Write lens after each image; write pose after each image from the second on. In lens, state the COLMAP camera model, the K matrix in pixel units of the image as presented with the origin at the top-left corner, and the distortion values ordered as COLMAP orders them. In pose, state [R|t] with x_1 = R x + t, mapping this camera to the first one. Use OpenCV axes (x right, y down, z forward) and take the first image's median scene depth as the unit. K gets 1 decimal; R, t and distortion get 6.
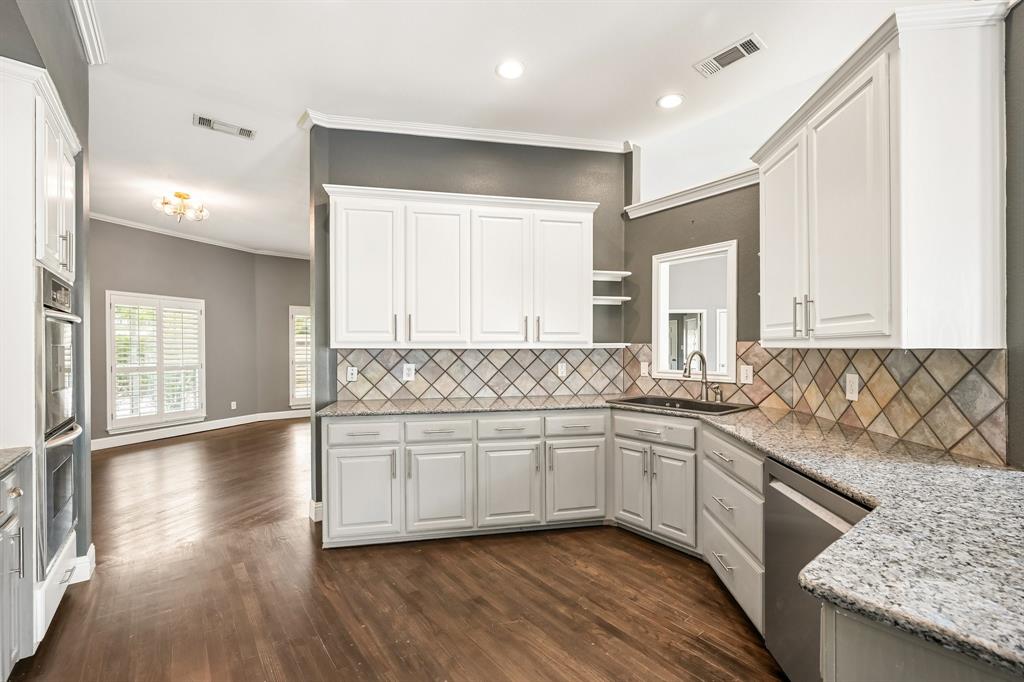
lens RADIAL K [[425.1, 0, 514.7], [0, 425.1, 351.1], [0, 0, 1]] dist [-0.016980, -0.000097]
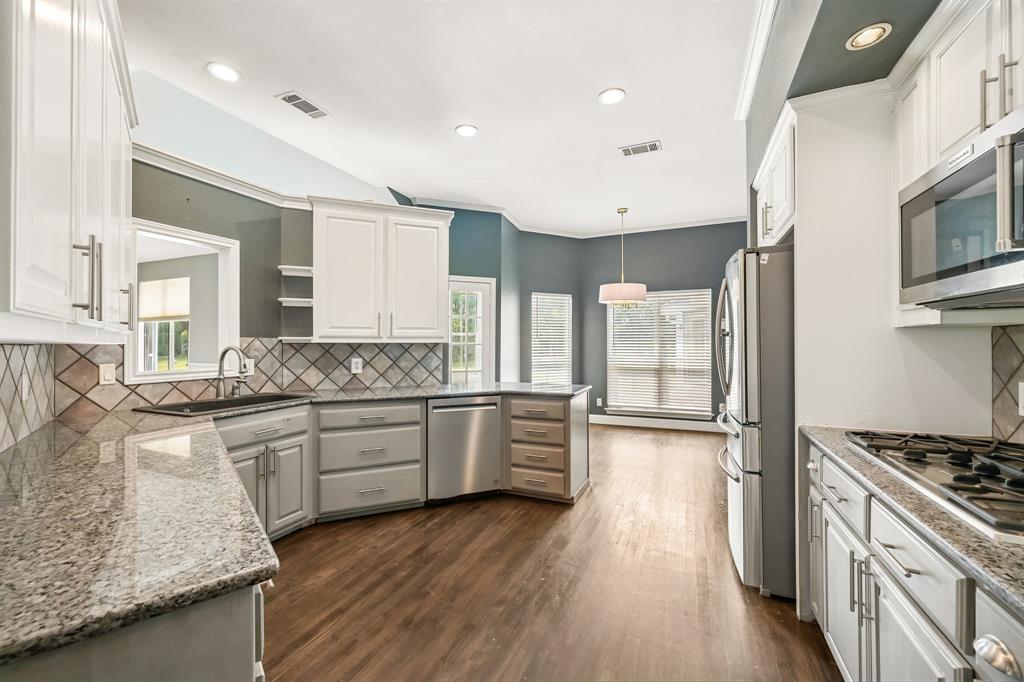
lens RADIAL K [[407.2, 0, 510.2], [0, 407.2, 337.8], [0, 0, 1]] dist [0.000747, -0.000047]
pose [[-0.461797, 0.017771, 0.886808, -0.815853], [0.012171, 0.999832, -0.013699, 0.001654], [-0.886902, 0.004467, -0.461936, 1.020723]]
